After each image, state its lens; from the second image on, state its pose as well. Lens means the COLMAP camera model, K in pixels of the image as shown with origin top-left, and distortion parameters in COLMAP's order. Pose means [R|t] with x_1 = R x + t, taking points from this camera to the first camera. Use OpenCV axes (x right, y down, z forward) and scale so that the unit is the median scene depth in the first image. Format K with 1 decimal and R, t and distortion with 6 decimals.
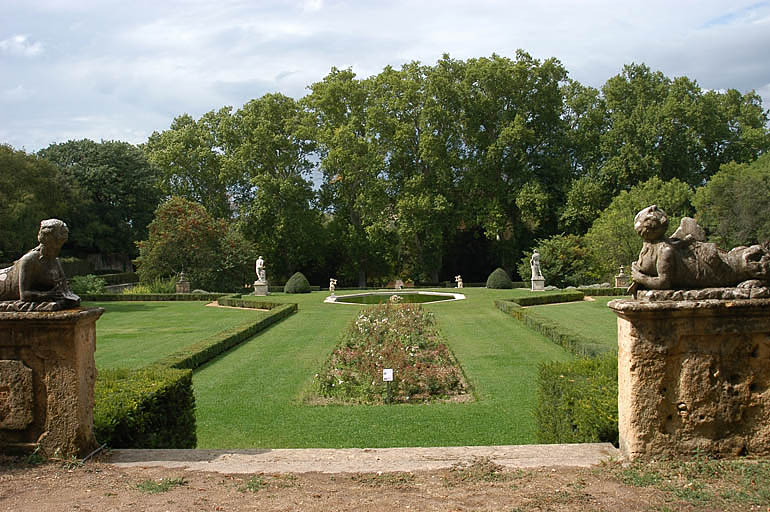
lens RADIAL K [[812.6, 0, 385.0], [0, 812.6, 256.0], [0, 0, 1]] dist [-0.141034, 0.132134]
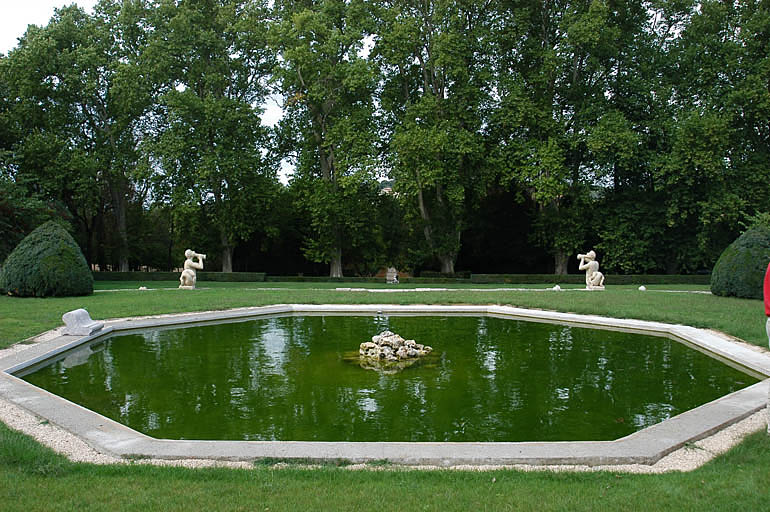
lens RADIAL K [[812.6, 0, 385.0], [0, 812.6, 256.0], [0, 0, 1]] dist [-0.141034, 0.132134]
pose [[0.999587, 0.026599, 0.010893, 0.008537], [-0.026750, 0.999544, 0.013992, 0.026541], [-0.010516, -0.014278, 0.999843, 0.769838]]
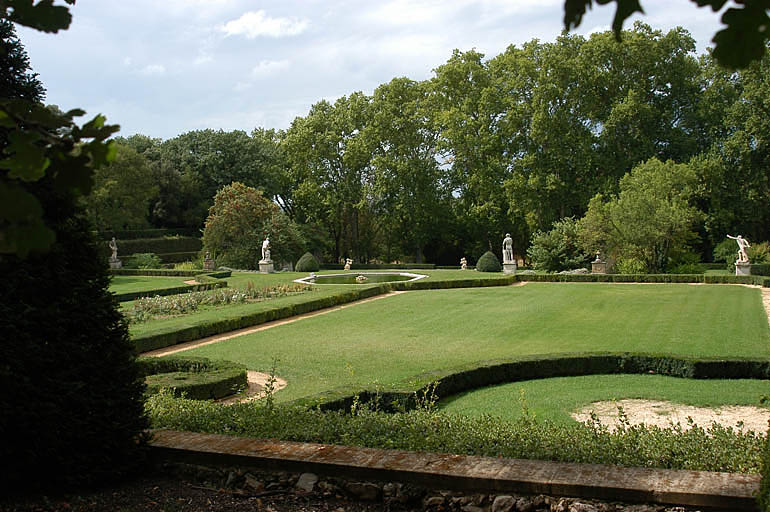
lens RADIAL K [[812.6, 0, 385.0], [0, 812.6, 256.0], [0, 0, 1]] dist [-0.141034, 0.132134]
pose [[0.953373, 0.015661, -0.301387, 0.342208], [-0.006052, 0.999444, 0.032789, -0.012501], [0.301733, -0.029436, 0.952938, -0.007225]]
